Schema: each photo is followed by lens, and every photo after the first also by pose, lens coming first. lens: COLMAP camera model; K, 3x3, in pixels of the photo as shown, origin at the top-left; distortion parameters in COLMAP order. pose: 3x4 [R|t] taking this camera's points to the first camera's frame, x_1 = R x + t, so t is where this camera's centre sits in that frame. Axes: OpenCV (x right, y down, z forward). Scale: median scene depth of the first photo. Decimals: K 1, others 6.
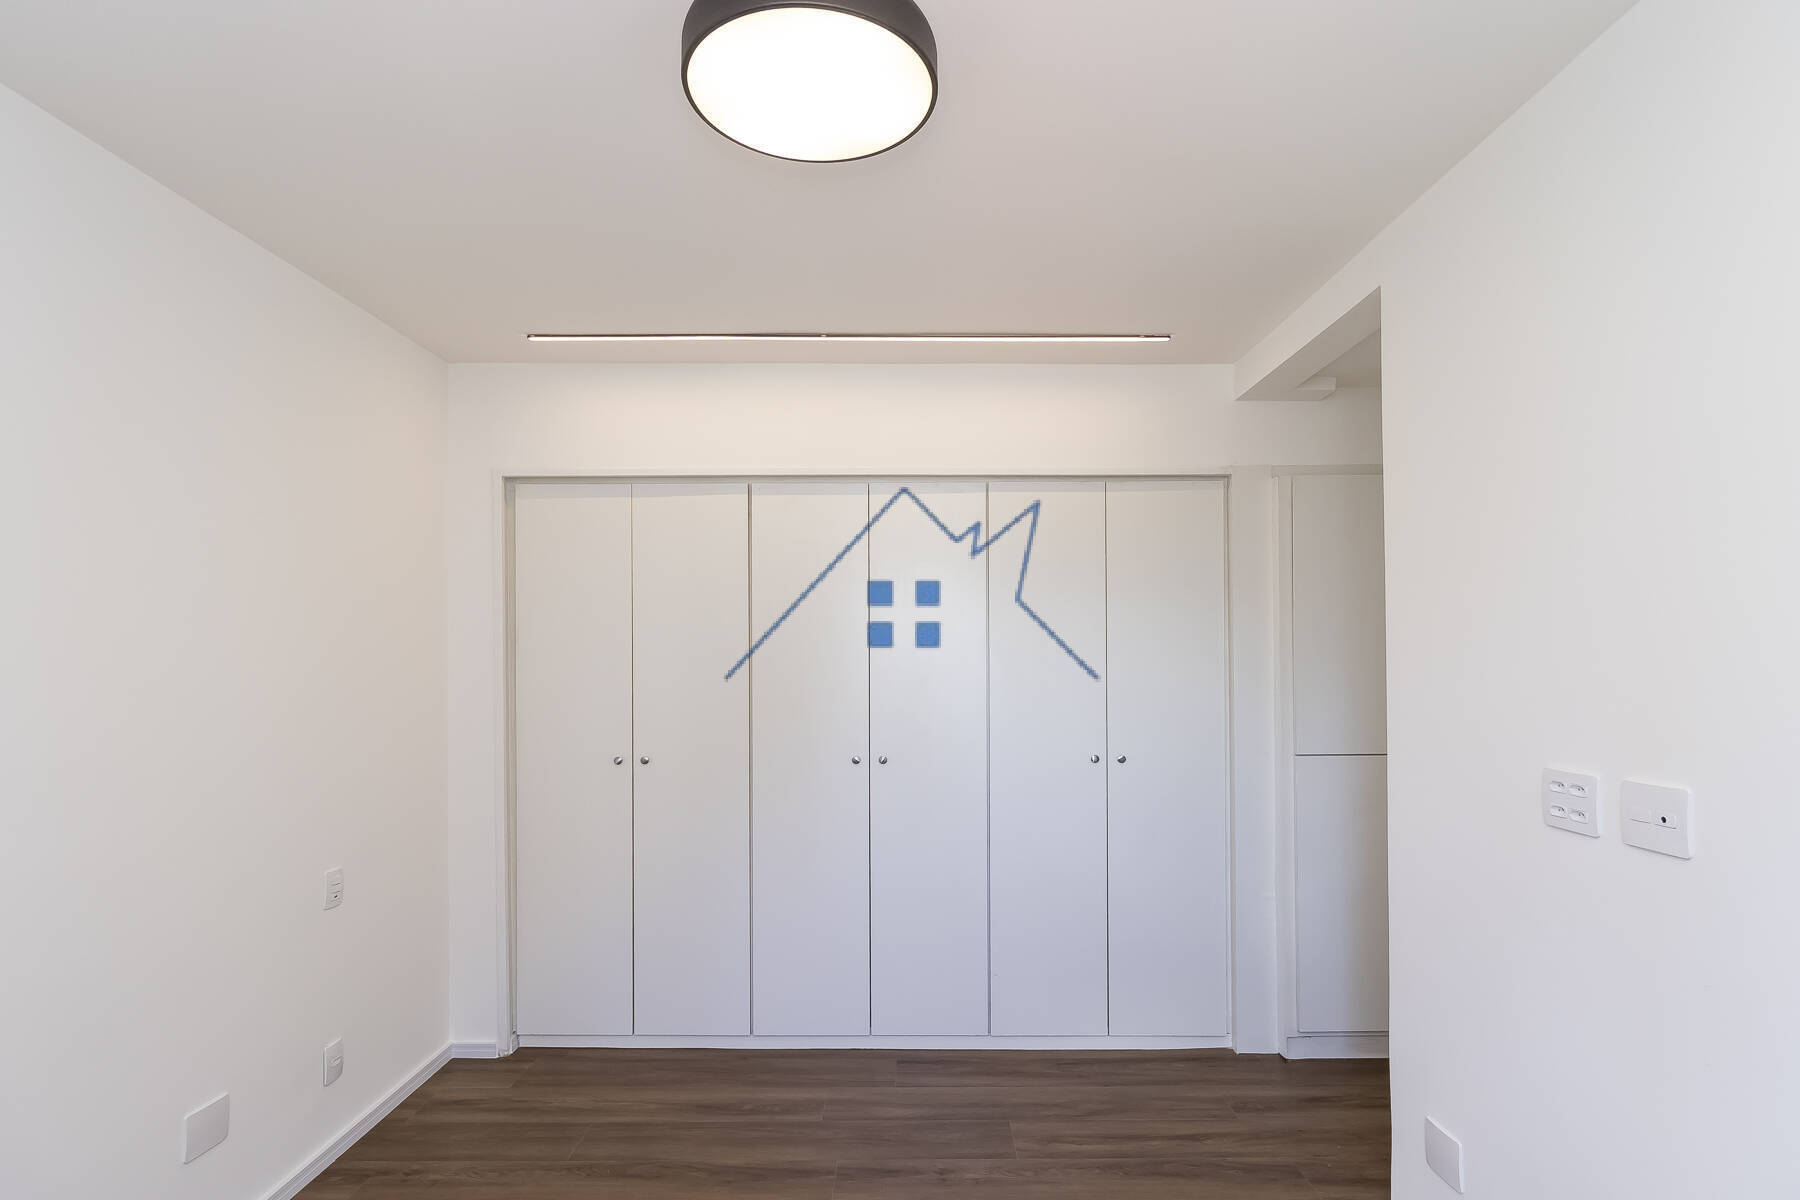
lens RADIAL K [[801.3, 0, 896.7], [0, 801.3, 653.0], [0, 0, 1]] dist [0.000946, 0.000170]
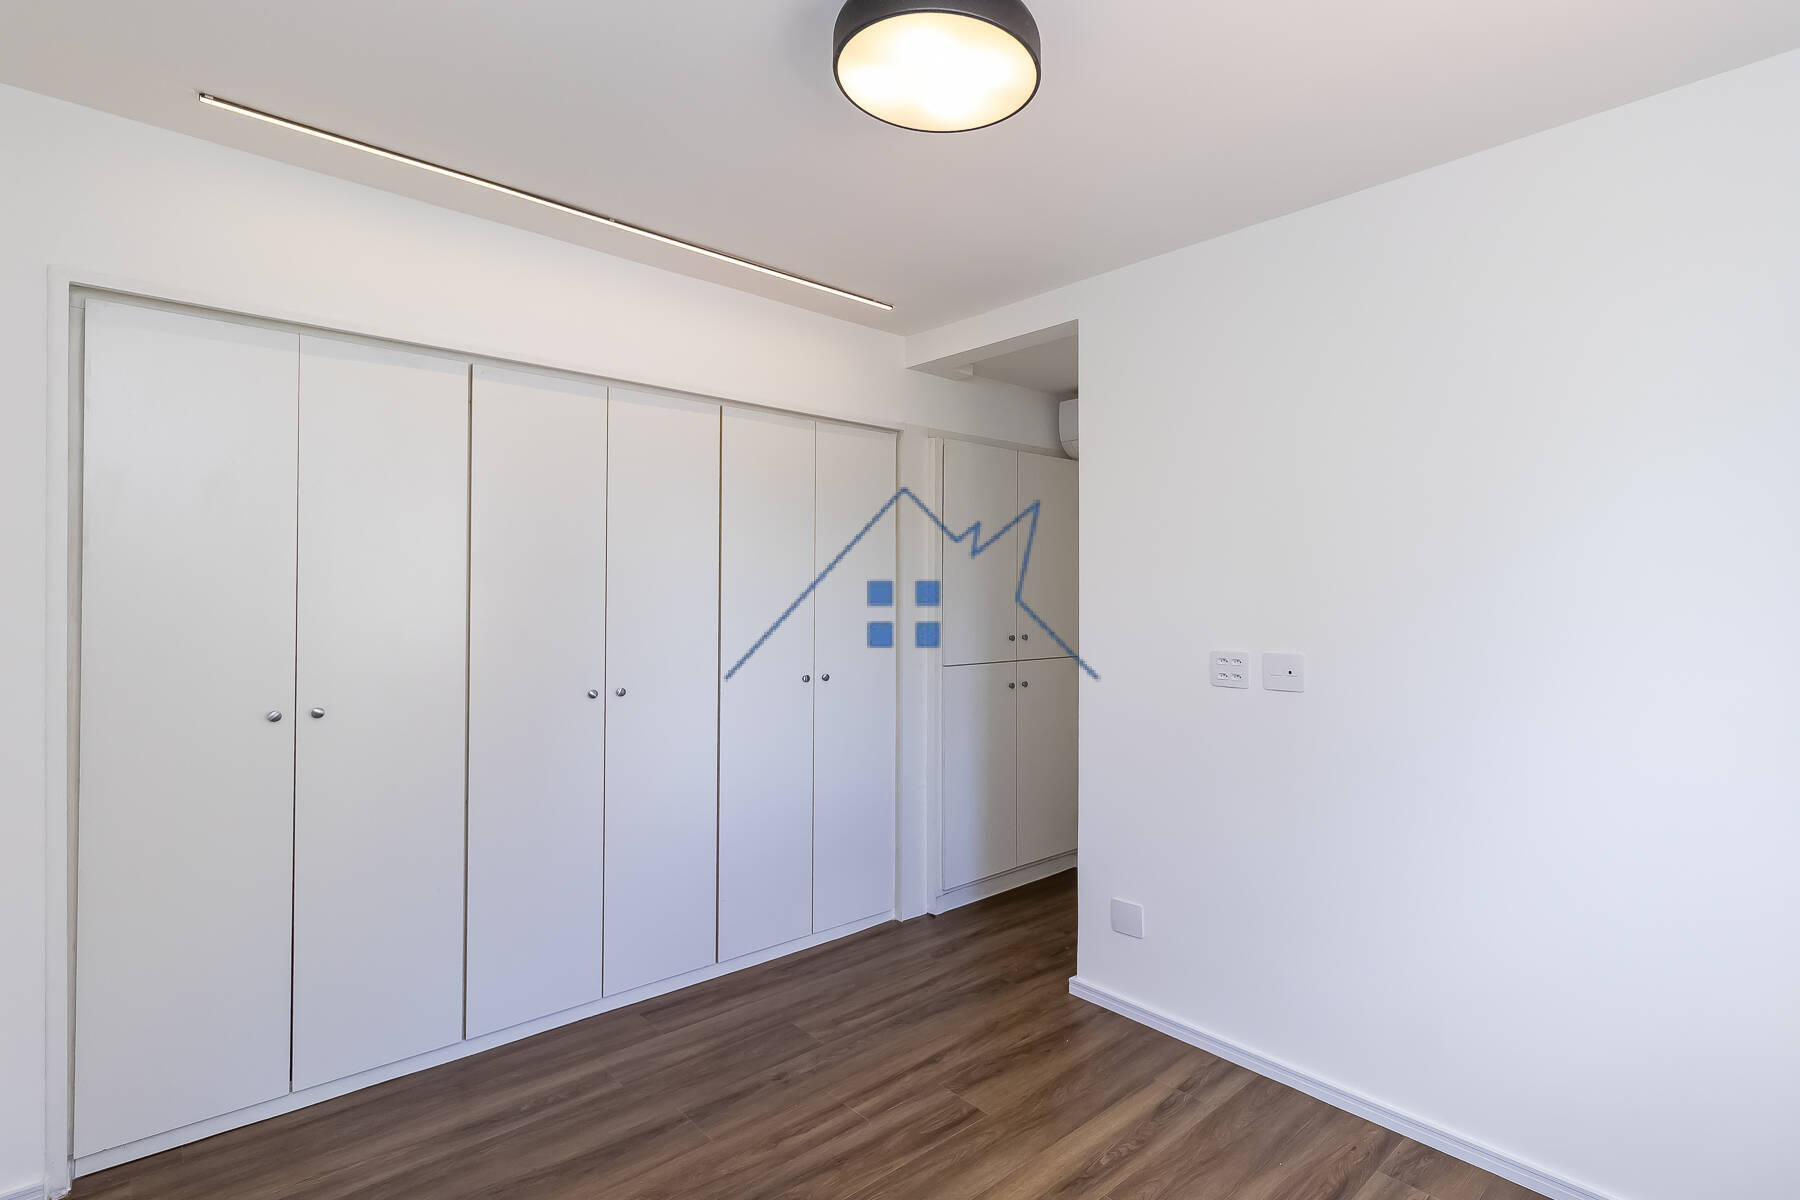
lens RADIAL K [[856.8, 0, 910.7], [0, 856.8, 594.1], [0, 0, 1]] dist [0.001009, 0.000272]
pose [[0.749966, 0.009130, 0.661413, -0.473036], [-0.011246, 0.999936, -0.001052, 0.021690], [-0.661381, -0.006650, 0.750021, 0.055944]]
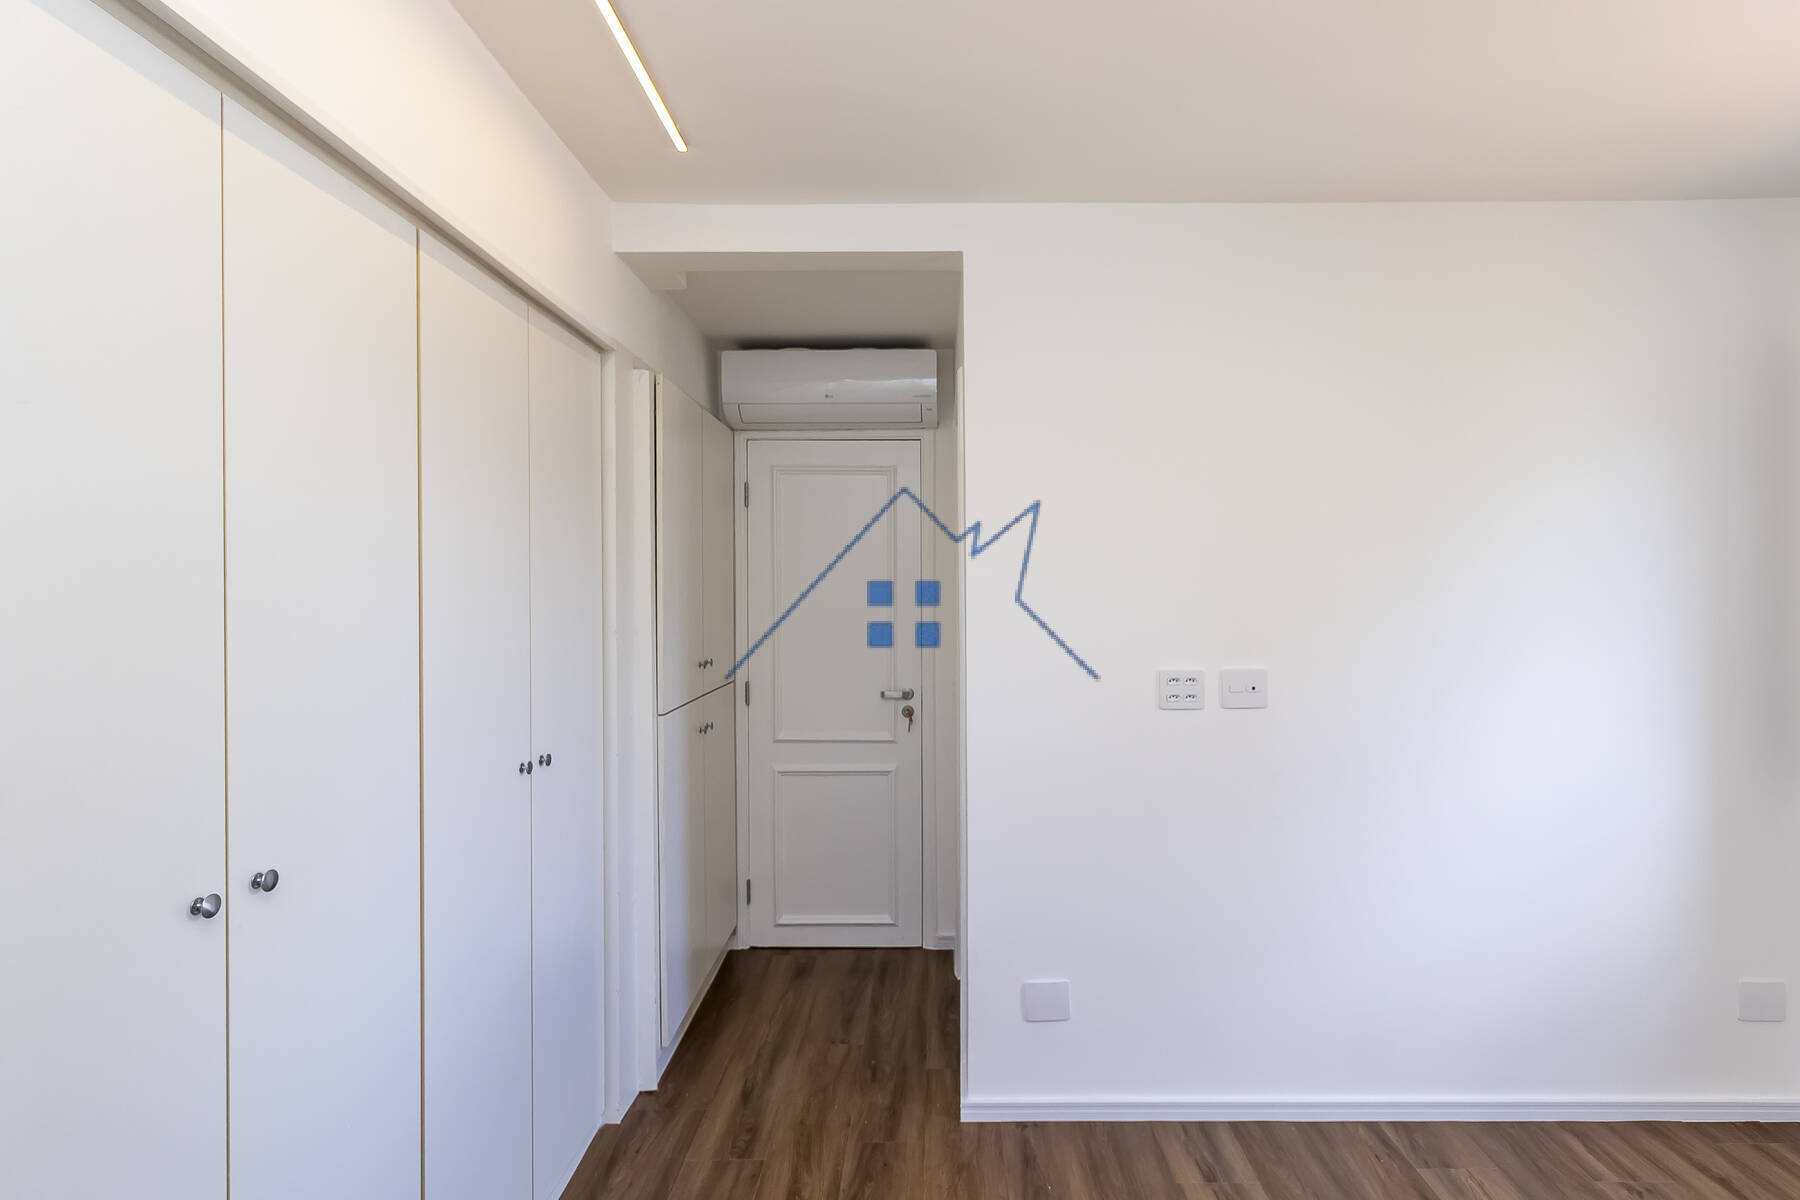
lens RADIAL K [[884.4, 0, 918.9], [0, 884.4, 597.3], [0, 0, 1]] dist [0.000642, 0.000433]
pose [[0.017315, -0.005562, 0.999835, -0.466242], [-0.000608, 0.999984, 0.005573, 0.001812], [-0.999850, -0.000704, 0.017311, 0.822274]]
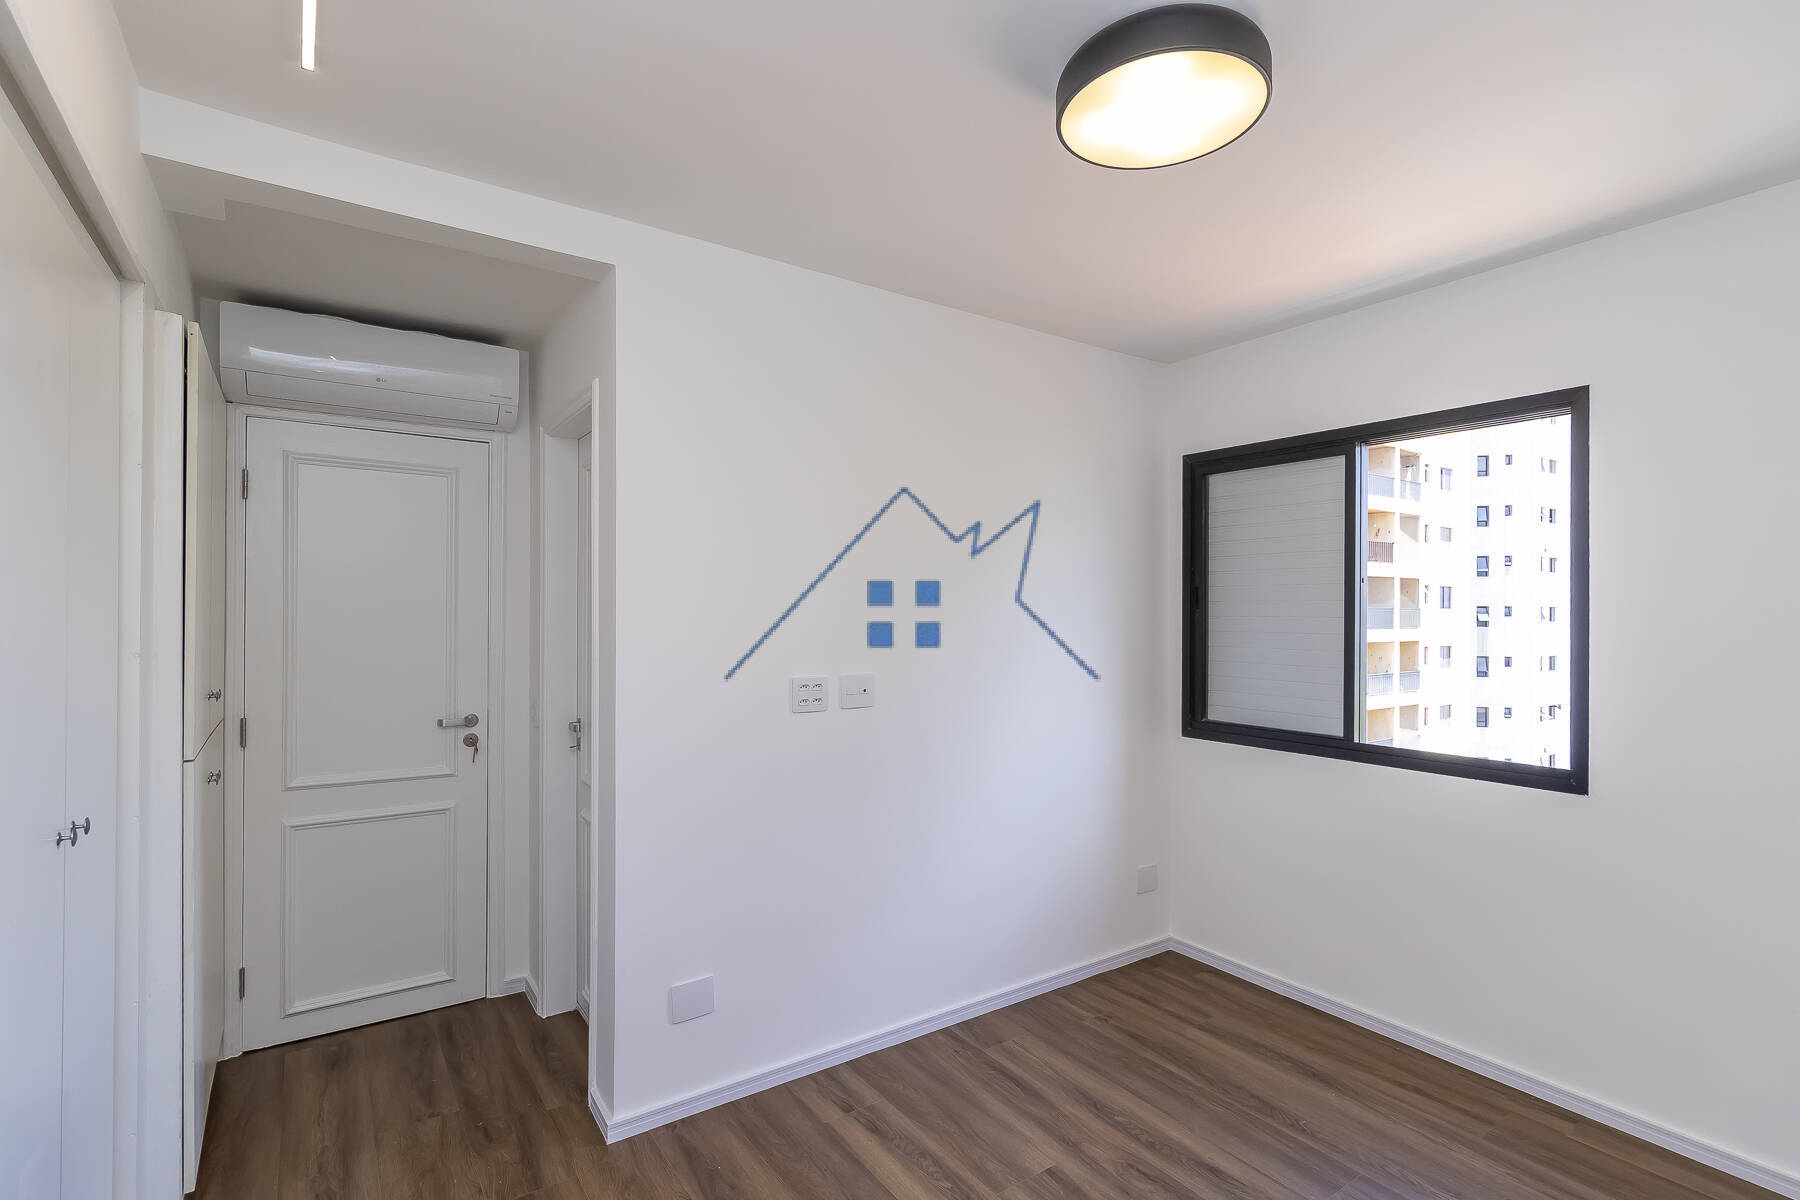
lens RADIAL K [[871.5, 0, 927.8], [0, 871.5, 611.5], [0, 0, 1]] dist [-0.001098, -0.000271]
pose [[-0.578404, 0.002835, 0.815745, -0.467322], [-0.006268, 0.999949, -0.007919, 0.011649], [-0.815726, -0.009693, -0.578357, 1.053642]]
